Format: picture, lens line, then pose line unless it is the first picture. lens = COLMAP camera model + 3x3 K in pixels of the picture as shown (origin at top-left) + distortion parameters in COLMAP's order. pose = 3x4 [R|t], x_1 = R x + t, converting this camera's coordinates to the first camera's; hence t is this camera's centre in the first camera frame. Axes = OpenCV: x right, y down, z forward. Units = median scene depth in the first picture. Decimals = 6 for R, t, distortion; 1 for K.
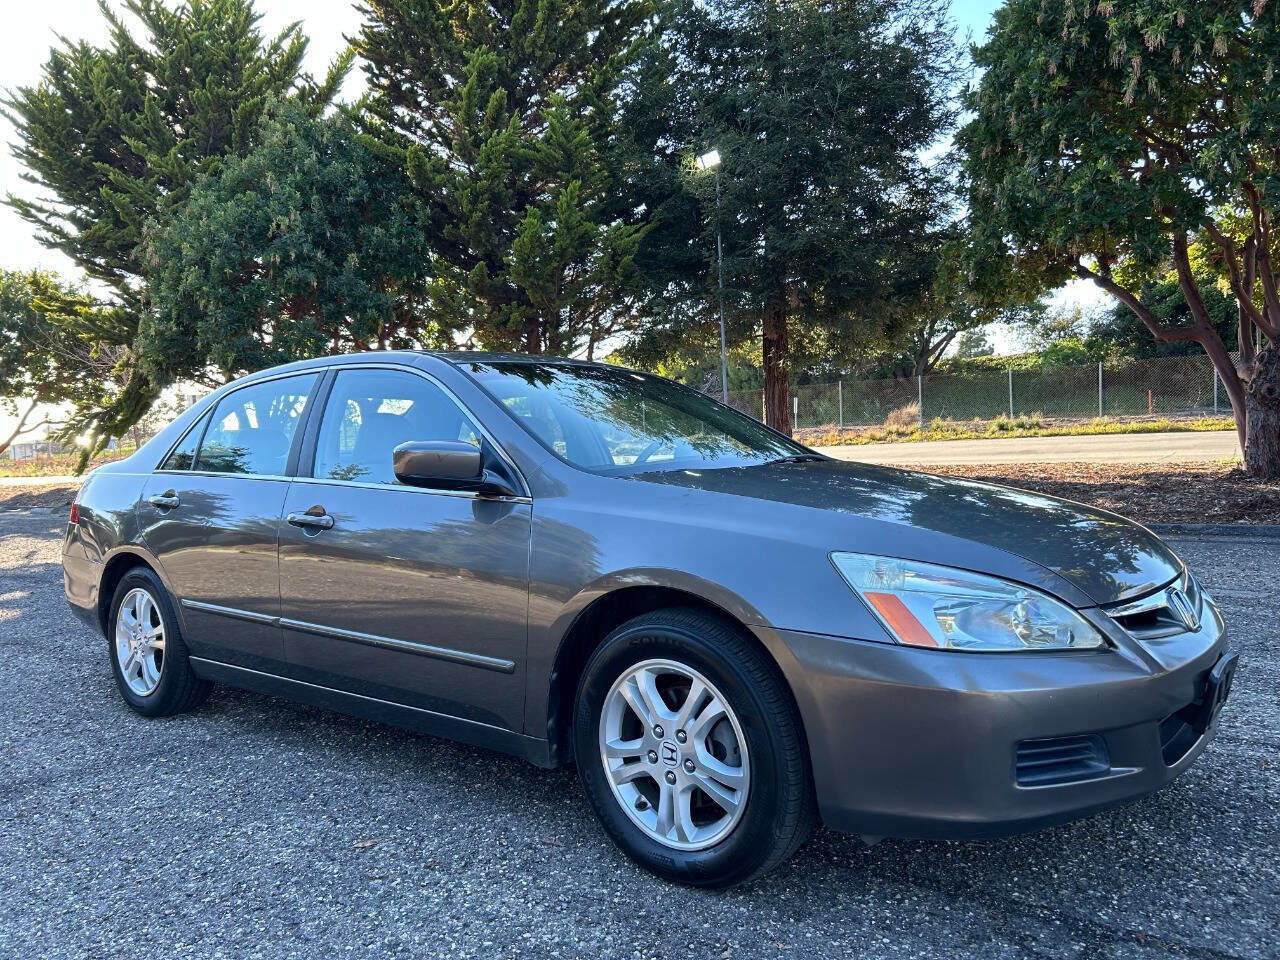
lens RADIAL K [[959.0, 0, 639.5], [0, 959.0, 477.9], [0, 0, 1]] dist [0.052463, -0.059300]
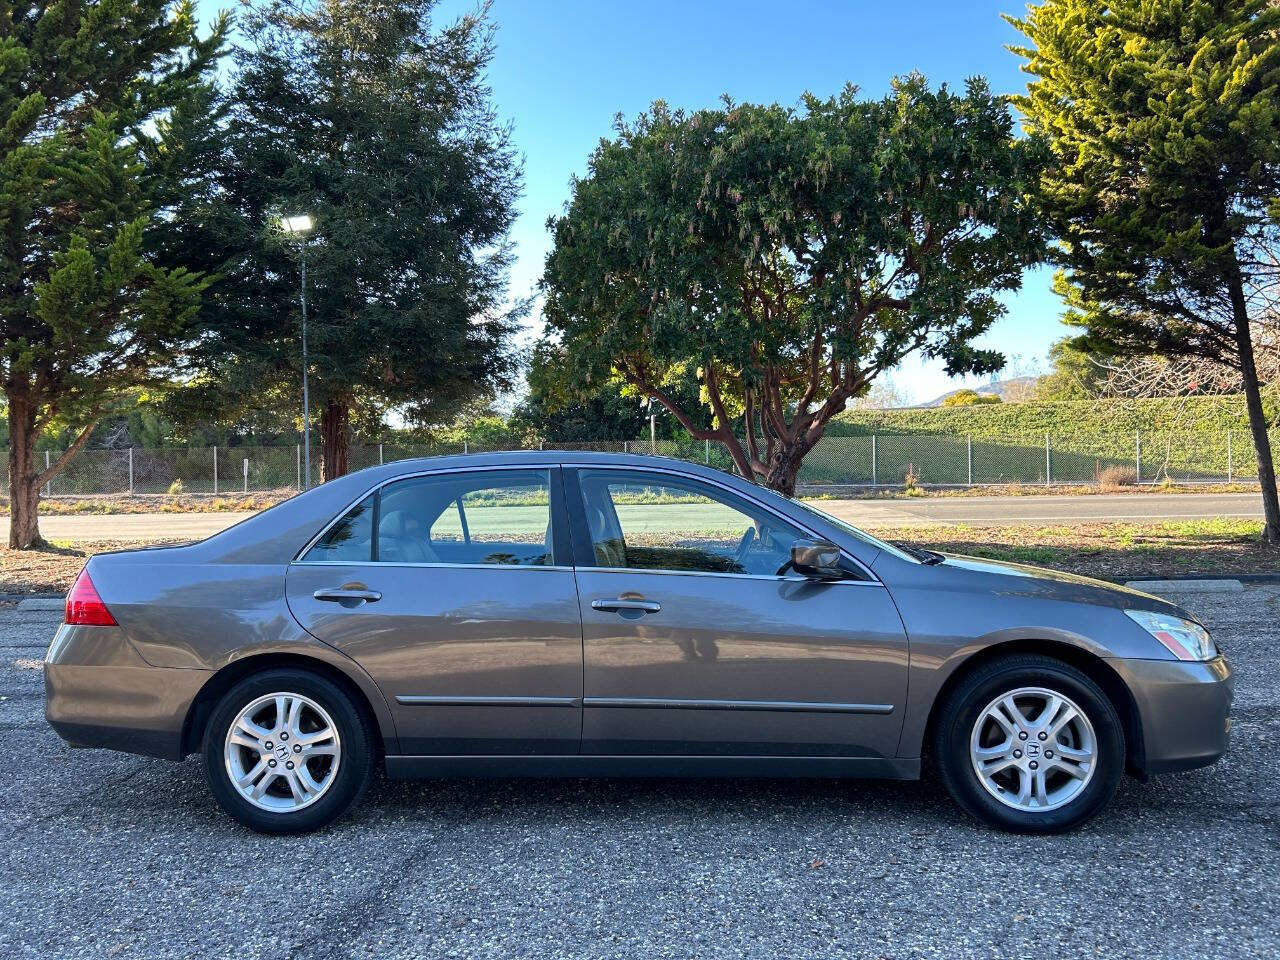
lens RADIAL K [[959.0, 0, 639.5], [0, 959.0, 477.9], [0, 0, 1]] dist [0.052463, -0.059300]
pose [[0.810454, 0.034622, 0.584779, -0.174754], [0.004016, 0.997900, -0.064647, -0.005476], [-0.585789, 0.054741, 0.808613, 0.013944]]
